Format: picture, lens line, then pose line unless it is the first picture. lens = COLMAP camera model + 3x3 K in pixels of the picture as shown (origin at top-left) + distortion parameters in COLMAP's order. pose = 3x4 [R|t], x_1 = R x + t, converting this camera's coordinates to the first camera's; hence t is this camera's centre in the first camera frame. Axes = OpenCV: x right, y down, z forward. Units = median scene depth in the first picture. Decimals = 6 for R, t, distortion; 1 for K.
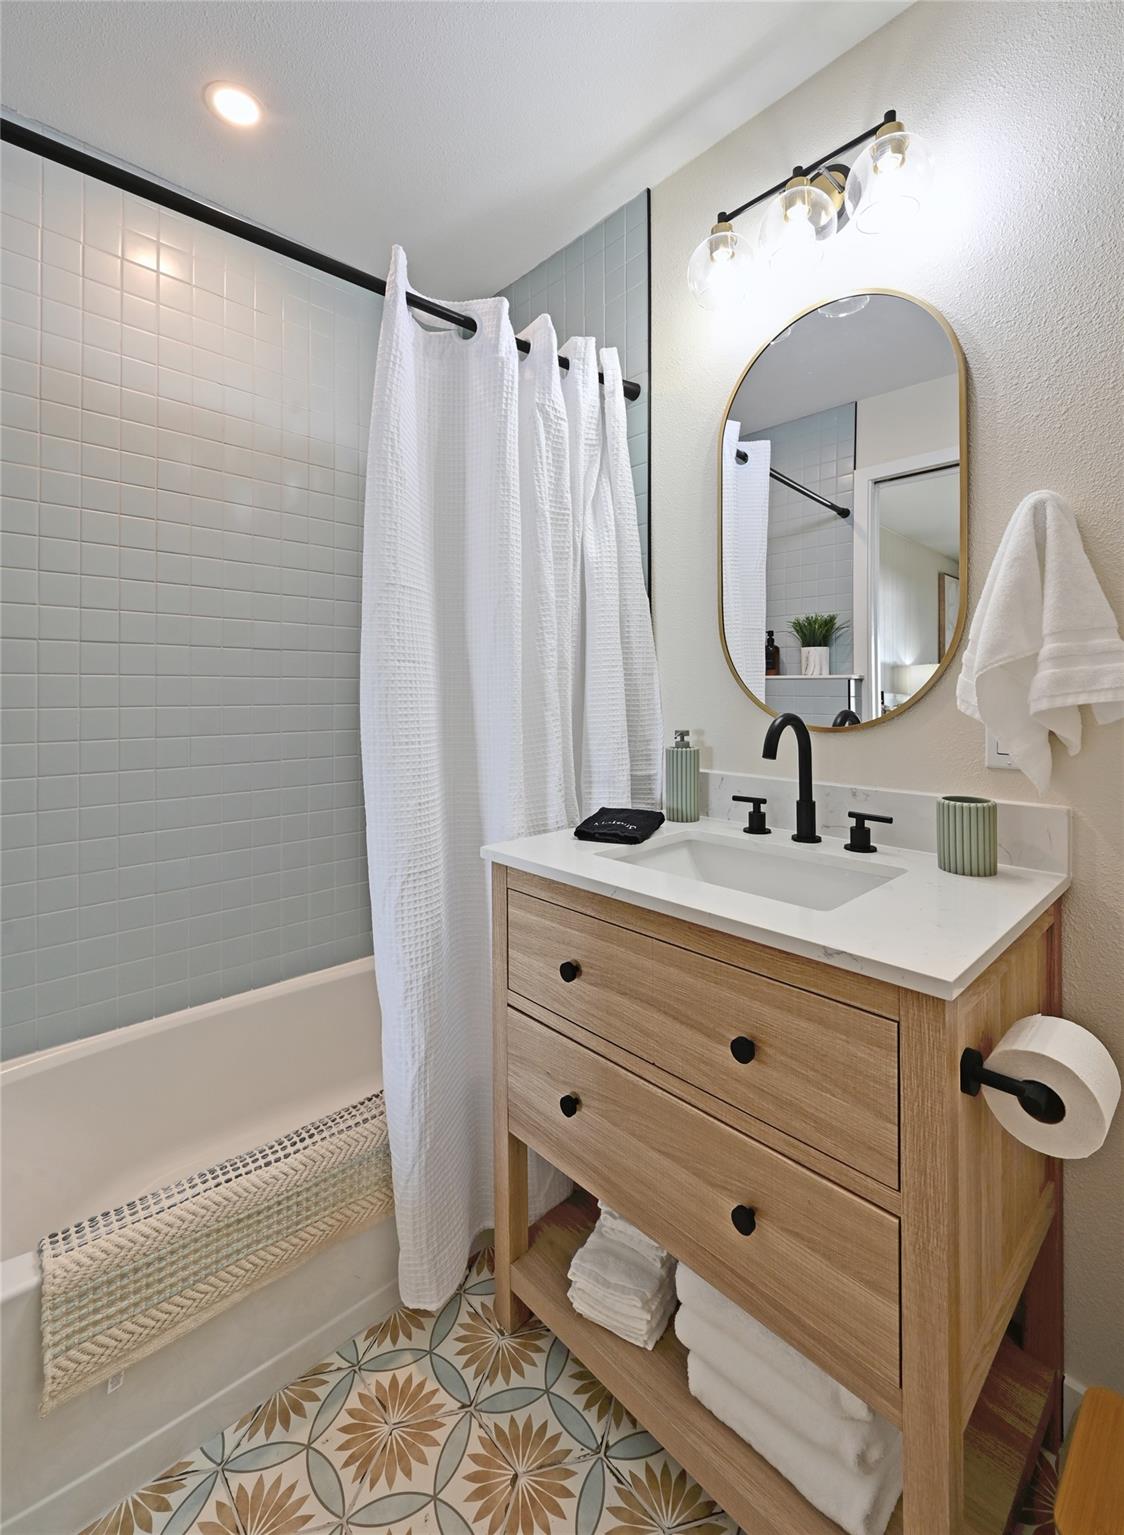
lens RADIAL K [[668.1, 0, 562.3], [0, 668.1, 674.5], [0, 0, 1]] dist [-0.000176, -0.000489]
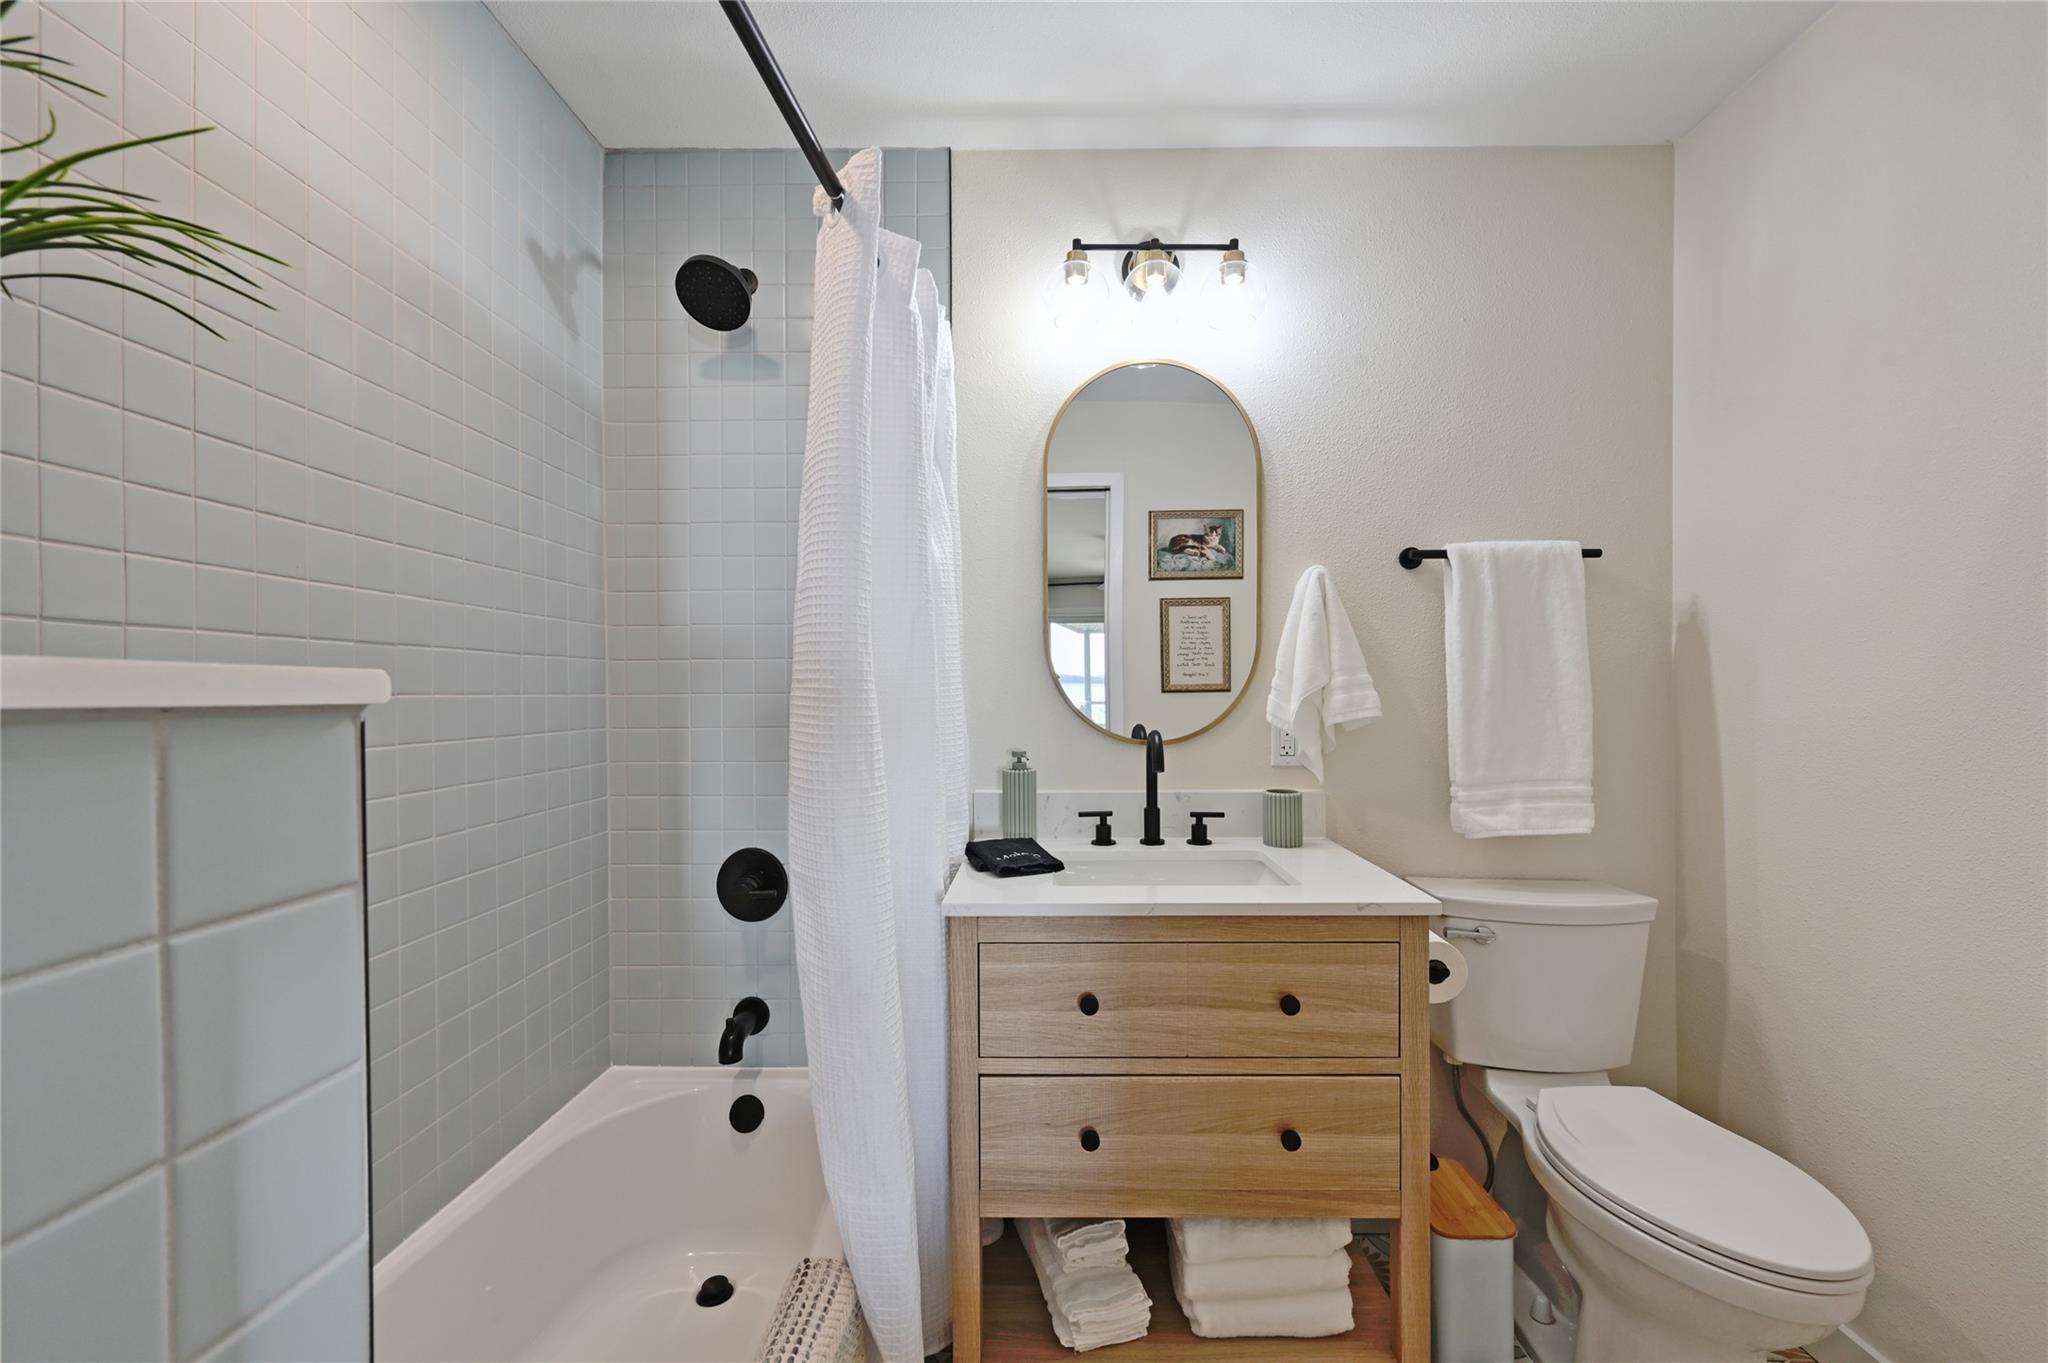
lens RADIAL K [[833.1, 0, 1027.2], [0, 833.1, 673.2], [0, 0, 1]] dist [0.000784, -0.000048]
pose [[0.689836, 0.006873, 0.723933, -0.889258], [-0.012399, 0.999920, 0.002321, -0.042066], [-0.723859, -0.010577, 0.689867, 0.212631]]
